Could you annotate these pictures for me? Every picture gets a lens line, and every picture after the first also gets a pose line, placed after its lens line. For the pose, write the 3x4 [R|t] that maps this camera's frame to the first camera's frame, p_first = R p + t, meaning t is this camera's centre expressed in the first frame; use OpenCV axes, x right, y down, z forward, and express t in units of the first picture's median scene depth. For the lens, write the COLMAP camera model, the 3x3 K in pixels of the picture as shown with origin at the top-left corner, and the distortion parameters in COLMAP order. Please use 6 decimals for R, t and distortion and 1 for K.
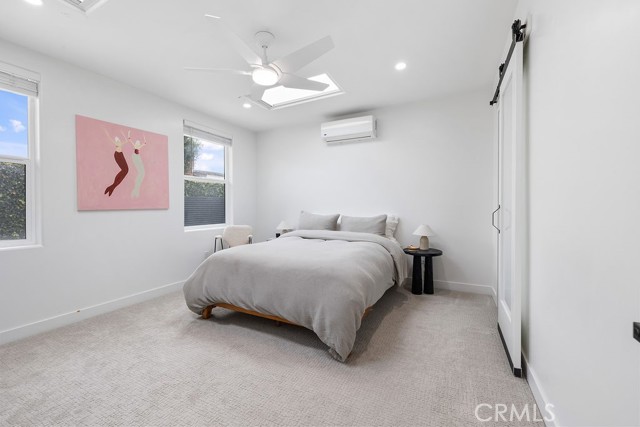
lens RADIAL K [[273.1, 0, 314.1], [0, 273.1, 212.9], [0, 0, 1]] dist [0.005268, 0.001132]
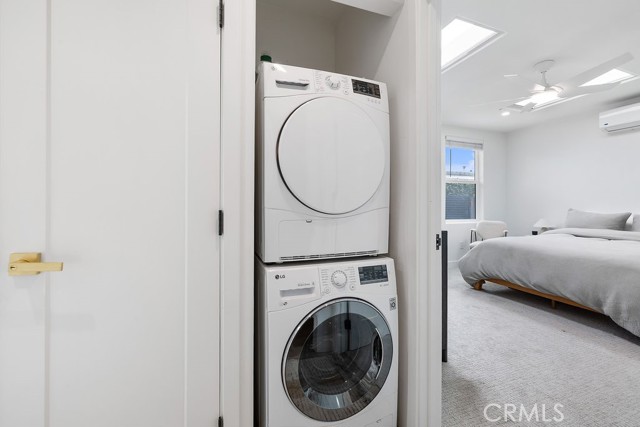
lens RADIAL K [[273.1, 0, 318.5], [0, 273.1, 205.5], [0, 0, 1]] dist [0.005268, 0.001132]
pose [[0.745706, 0.005862, -0.666249, -0.089194], [-0.018179, 0.999768, -0.011551, 0.012963], [0.666027, 0.020725, 0.745640, -0.454367]]
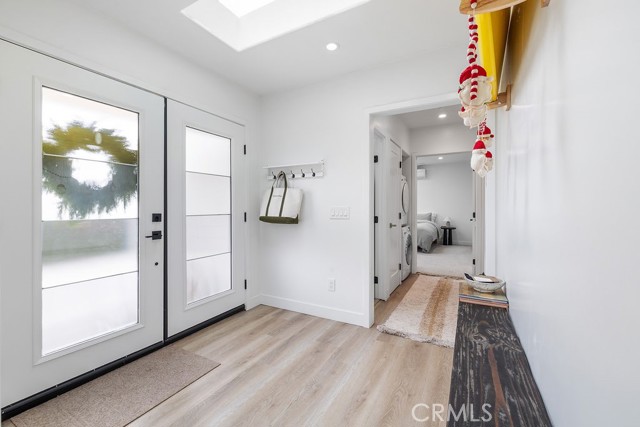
lens RADIAL K [[273.1, 0, 322.0], [0, 273.1, 210.0], [0, 0, 1]] dist [0.005268, 0.001132]
pose [[0.999757, 0.006515, -0.021066, -0.805915], [-0.006732, 0.999925, -0.010276, 0.020494], [0.020997, 0.010415, 0.999725, -1.751643]]
